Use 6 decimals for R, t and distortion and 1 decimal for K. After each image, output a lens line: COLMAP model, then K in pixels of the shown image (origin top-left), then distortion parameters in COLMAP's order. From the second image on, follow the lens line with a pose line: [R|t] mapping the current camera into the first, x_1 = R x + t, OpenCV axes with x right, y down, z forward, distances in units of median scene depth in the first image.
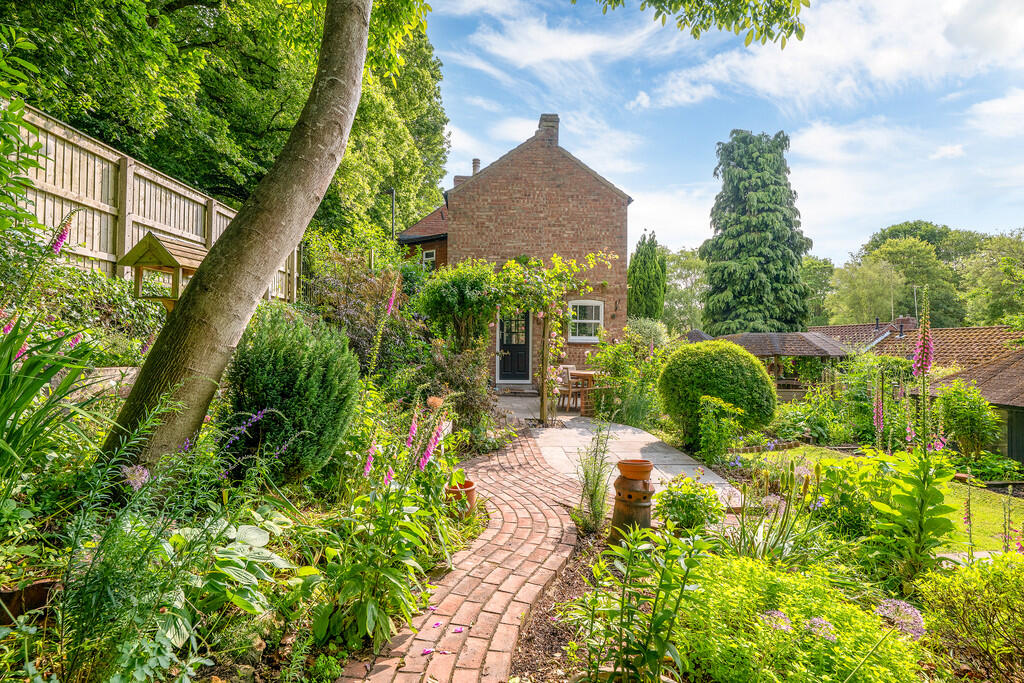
lens RADIAL K [[496.8, 0, 513.9], [0, 496.8, 341.1], [0, 0, 1]] dist [0.001957, -0.000341]
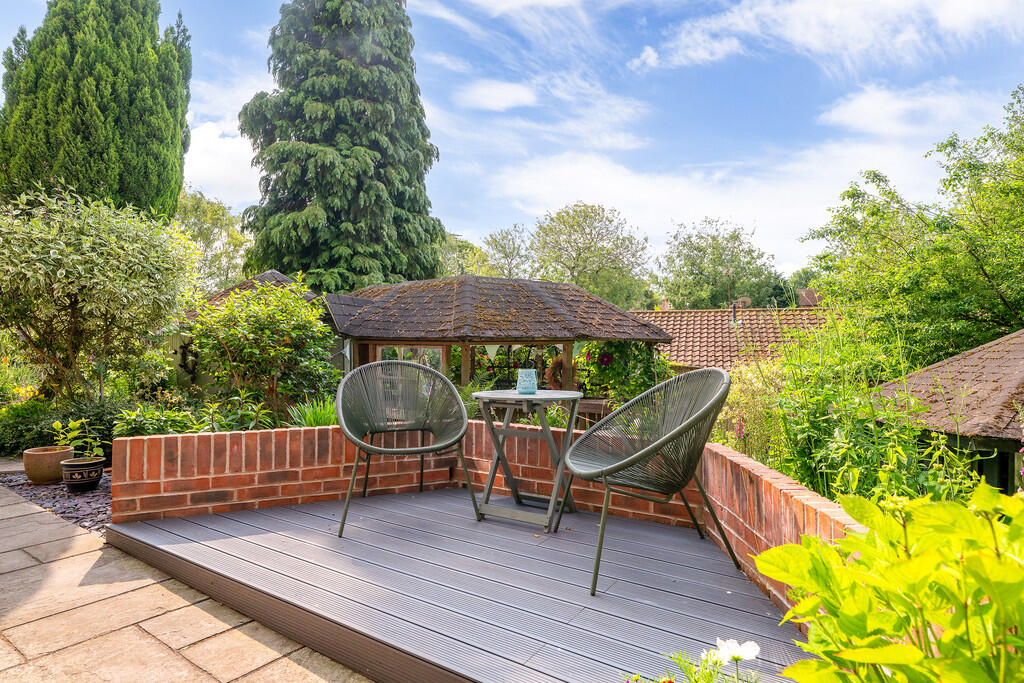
lens RADIAL K [[557.3, 0, 512.0], [0, 557.3, 341.5], [0, 0, 1]] dist [0.003831, 0.001160]
pose [[0.603166, 0.005015, 0.797600, 0.149108], [-0.019643, 0.999770, 0.008568, 0.022133], [-0.797373, -0.020835, 0.603126, 0.637071]]
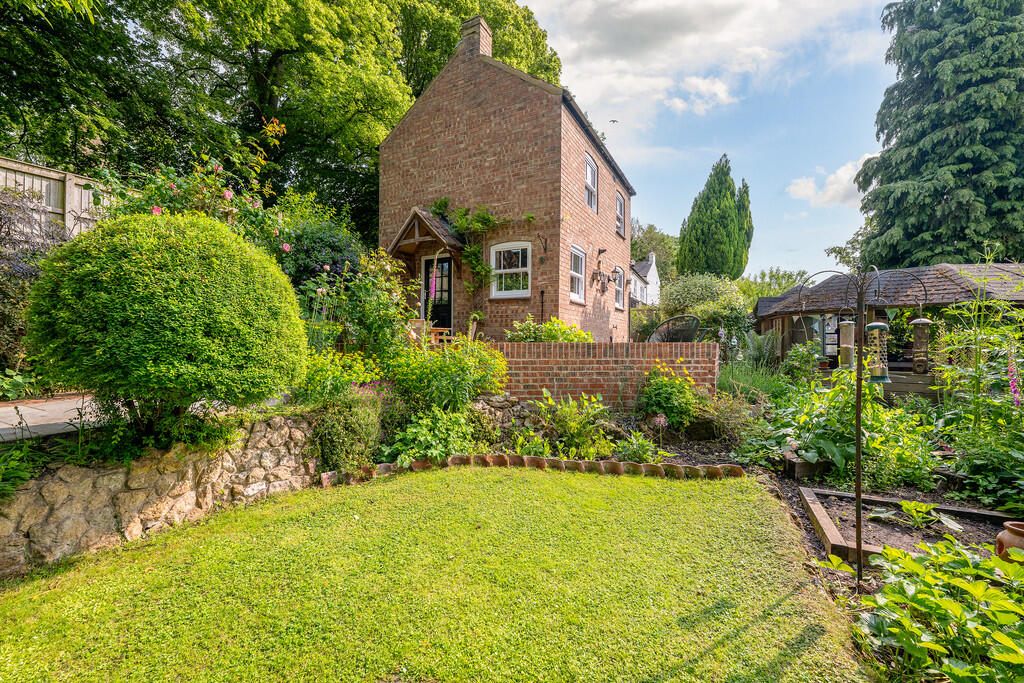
lens RADIAL K [[417.7, 0, 512.0], [0, 417.7, 341.5], [0, 0, 1]] dist [0.000994, -0.000277]
pose [[0.850718, -0.004065, -0.525606, 0.348117], [0.009481, 0.999926, 0.007611, 0.046548], [0.525537, -0.011458, 0.850694, 0.323389]]
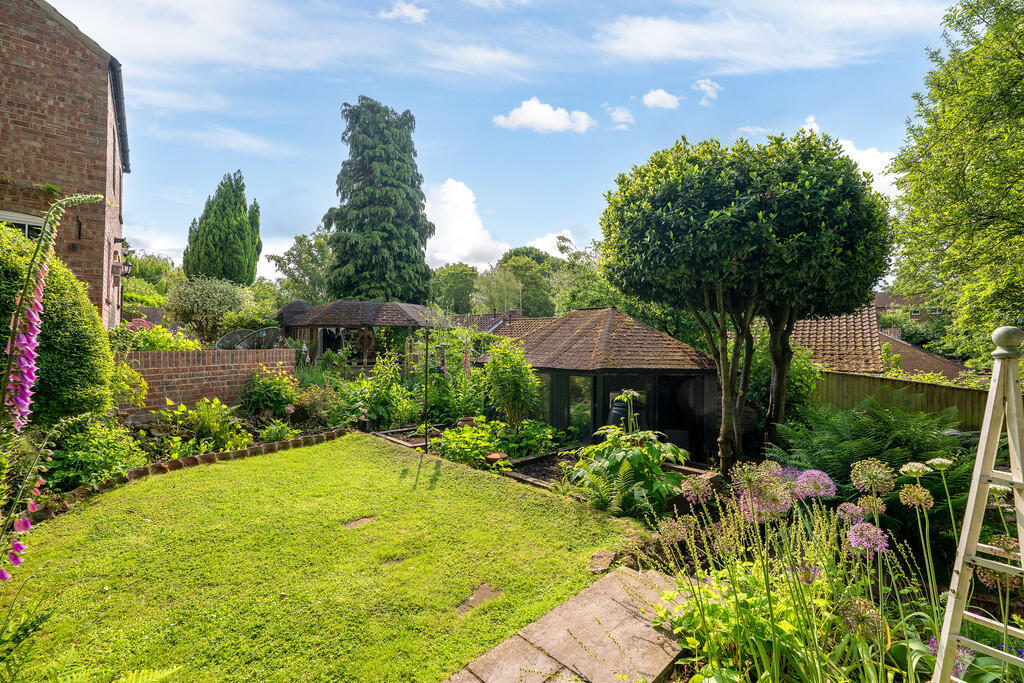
lens RADIAL K [[446.0, 0, 512.0], [0, 446.0, 341.5], [0, 0, 1]] dist [-0.000278, 0.000886]
pose [[0.807180, 0.005697, 0.590278, 0.222036], [-0.013675, 0.999866, 0.009050, 0.036356], [-0.590147, -0.015377, 0.807150, 0.183852]]
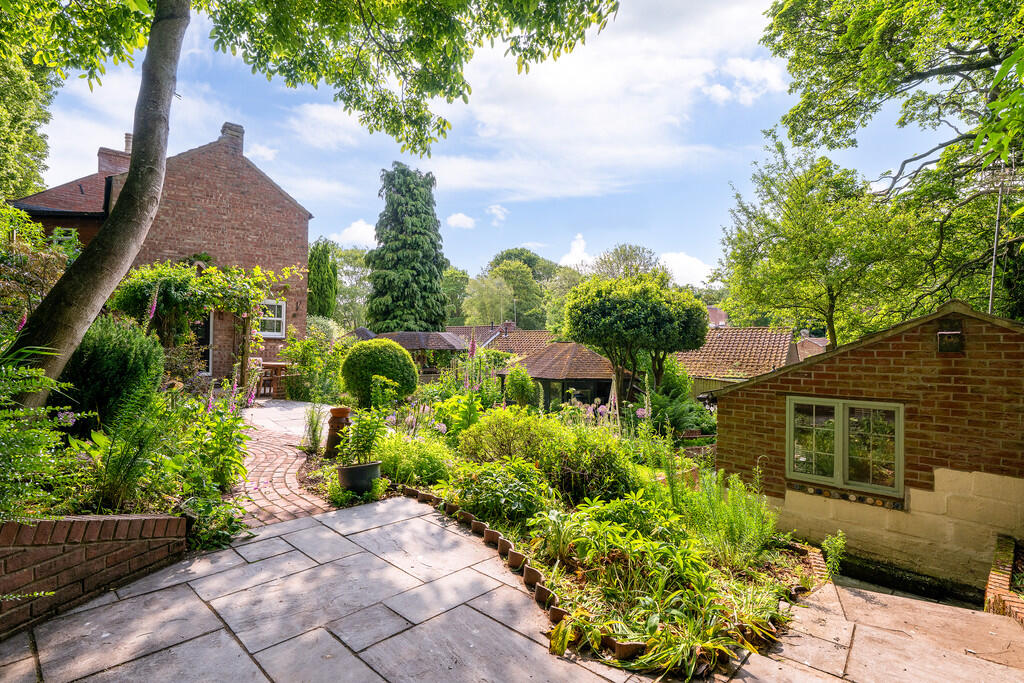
lens RADIAL K [[496.8, 0, 513.9], [0, 496.8, 341.1], [0, 0, 1]] dist [0.001957, -0.000341]
pose [[0.790634, 0.011110, 0.612188, -0.073878], [-0.018320, 0.999817, 0.005516, -0.003955], [-0.612015, -0.015576, 0.790693, -0.161349]]
